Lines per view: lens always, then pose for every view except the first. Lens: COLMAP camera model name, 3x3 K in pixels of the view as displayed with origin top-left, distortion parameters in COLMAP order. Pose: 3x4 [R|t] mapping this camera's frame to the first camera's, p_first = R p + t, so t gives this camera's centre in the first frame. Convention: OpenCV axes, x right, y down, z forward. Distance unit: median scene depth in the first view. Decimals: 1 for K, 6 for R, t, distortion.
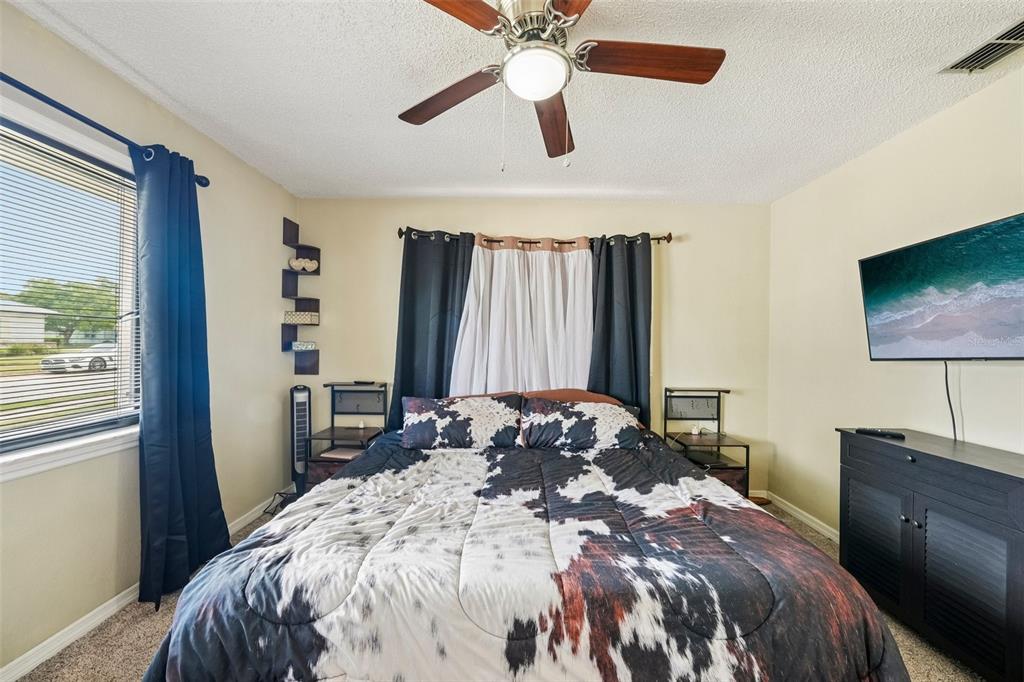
lens RADIAL K [[396.6, 0, 509.9], [0, 396.6, 345.8], [0, 0, 1]] dist [0.000241, -0.000047]
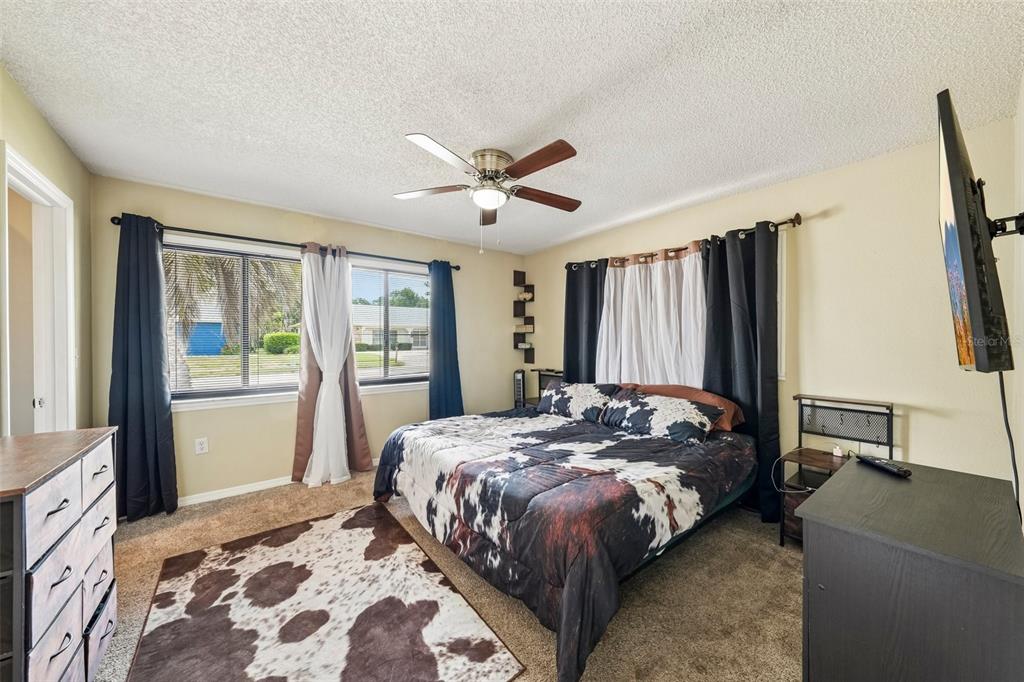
lens RADIAL K [[361.2, 0, 504.3], [0, 361.2, 344.8], [0, 0, 1]] dist [-0.000148, -0.000002]
pose [[0.606085, -0.002200, -0.795397, 0.793817], [0.004107, 0.999991, 0.000363, -0.005191], [0.795389, -0.003487, 0.606089, 0.029254]]
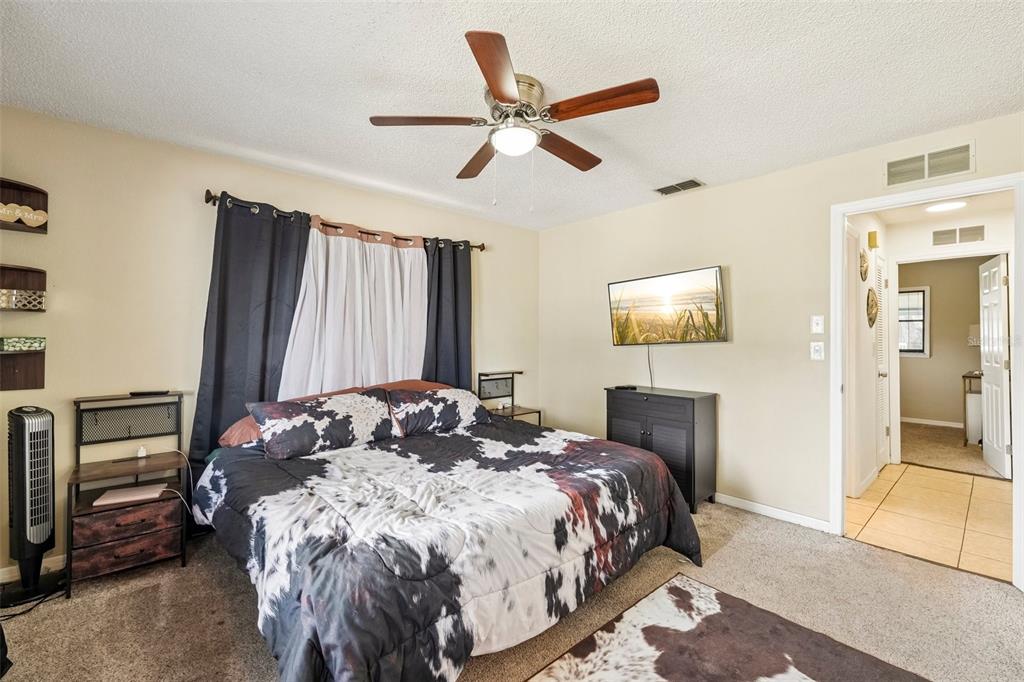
lens RADIAL K [[445.2, 0, 517.2], [0, 445.2, 336.8], [0, 0, 1]] dist [0.000001, 0.000146]
pose [[0.732663, -0.009533, 0.680525, -0.542497], [0.009902, 0.999945, 0.003347, -0.007525], [-0.680519, 0.004286, 0.732718, -0.065888]]
